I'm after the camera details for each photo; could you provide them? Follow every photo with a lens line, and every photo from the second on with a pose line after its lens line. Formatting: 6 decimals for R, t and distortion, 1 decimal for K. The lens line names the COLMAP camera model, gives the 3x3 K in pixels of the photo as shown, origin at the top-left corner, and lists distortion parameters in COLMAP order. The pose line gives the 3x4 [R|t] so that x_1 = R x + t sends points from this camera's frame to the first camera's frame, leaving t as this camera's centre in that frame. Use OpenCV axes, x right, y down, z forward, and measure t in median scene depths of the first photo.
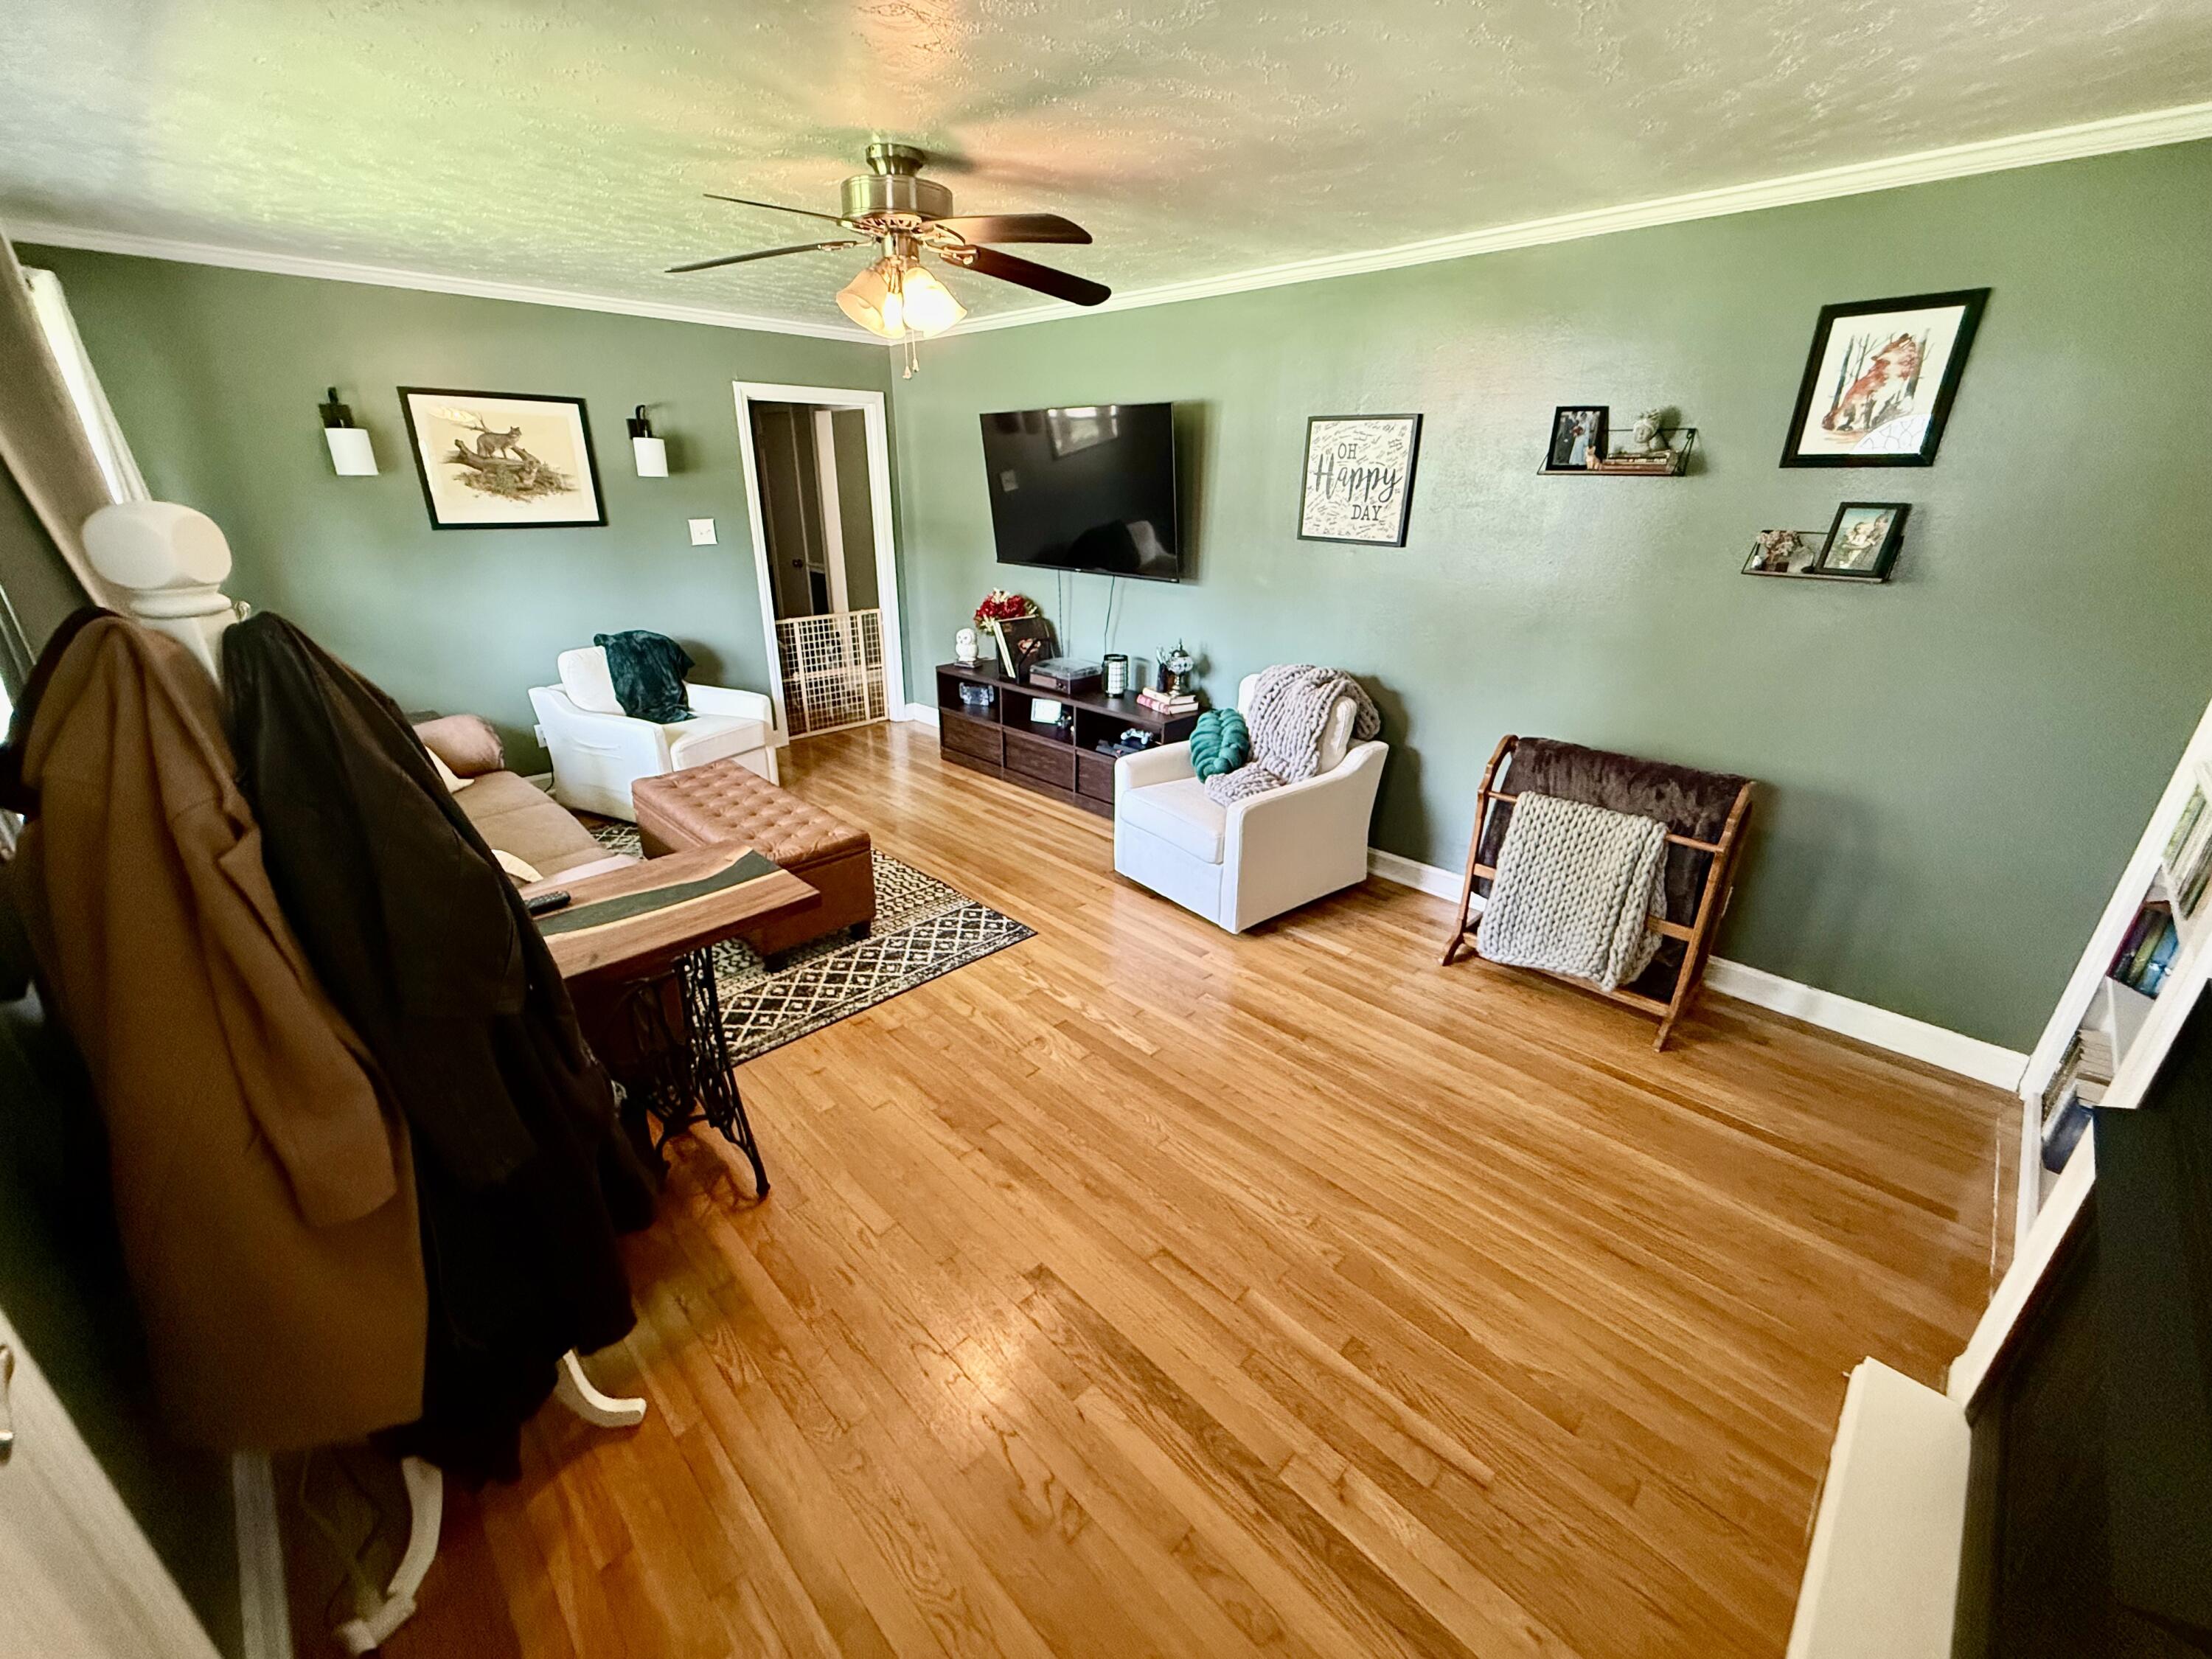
lens RADIAL K [[884.0, 0, 1099.9], [0, 884.0, 826.1], [0, 0, 1]] dist [0.001437, 0.000162]
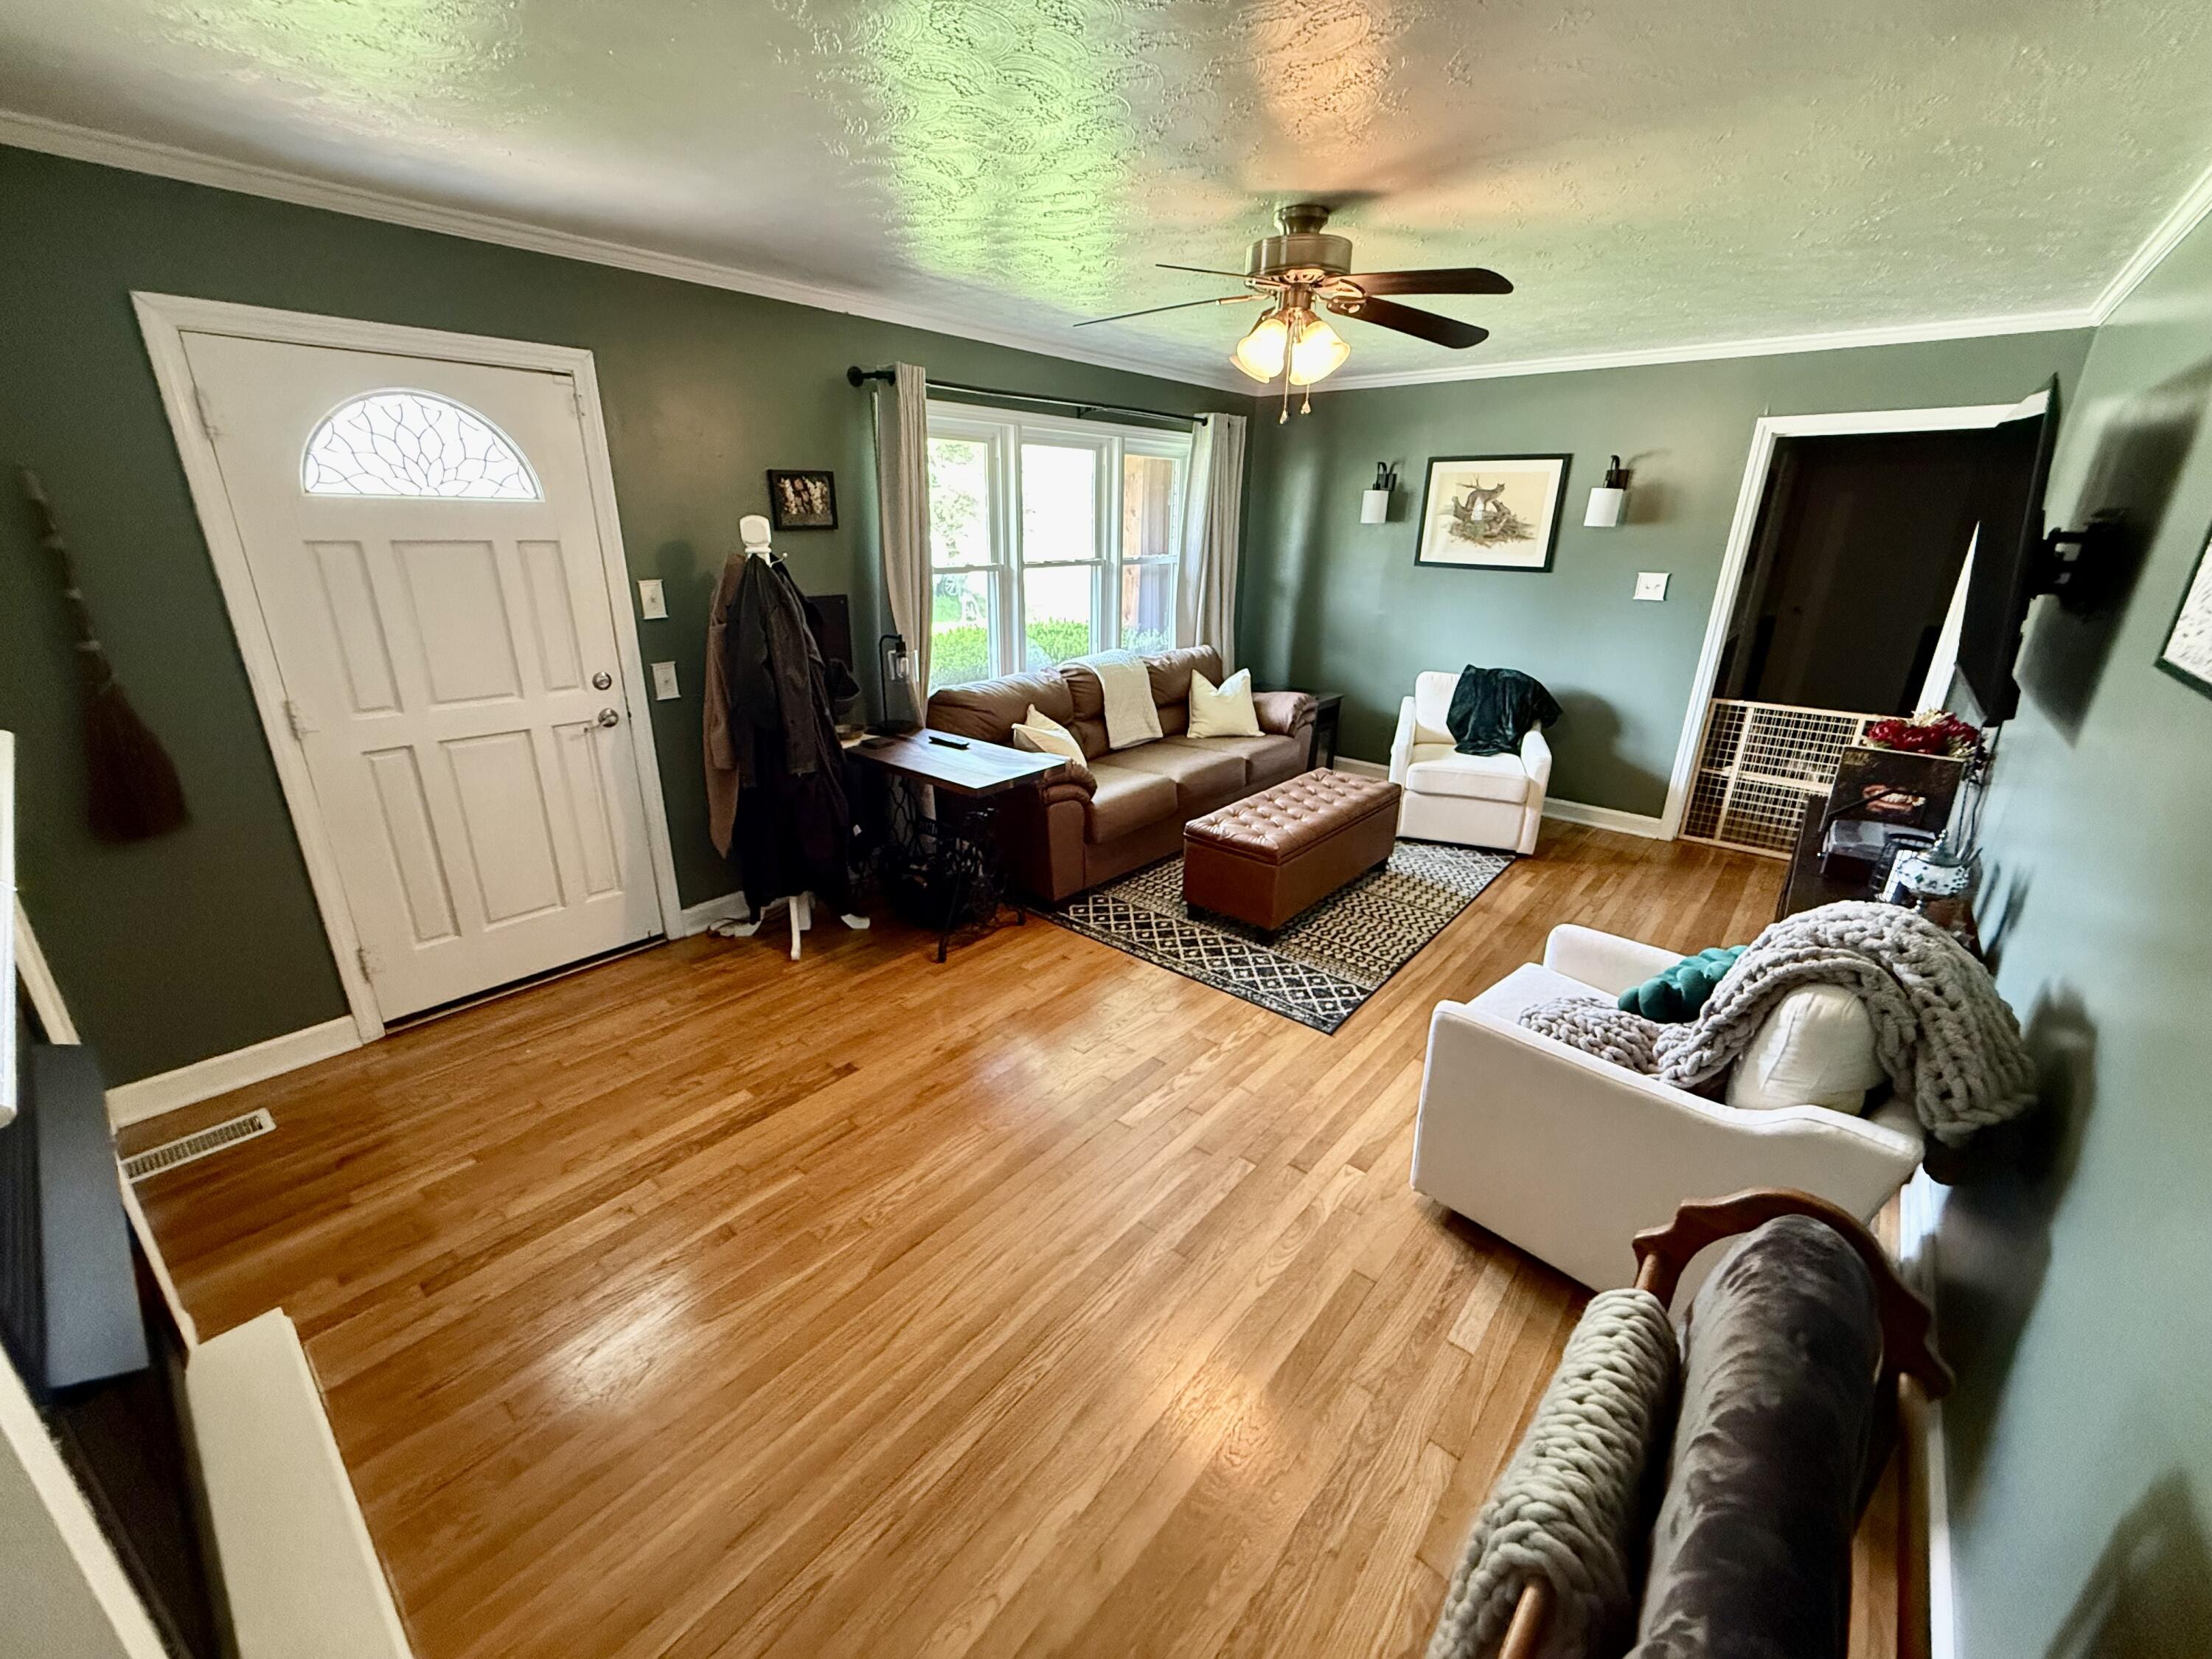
lens RADIAL K [[884.0, 0, 1097.1], [0, 884.0, 829.6], [0, 0, 1]] dist [0.001437, 0.000162]
pose [[0.077724, 0.323080, -0.943174, 0.654577], [-0.380069, 0.884197, 0.271557, -0.201864], [0.921687, 0.337365, 0.191517, 0.545340]]
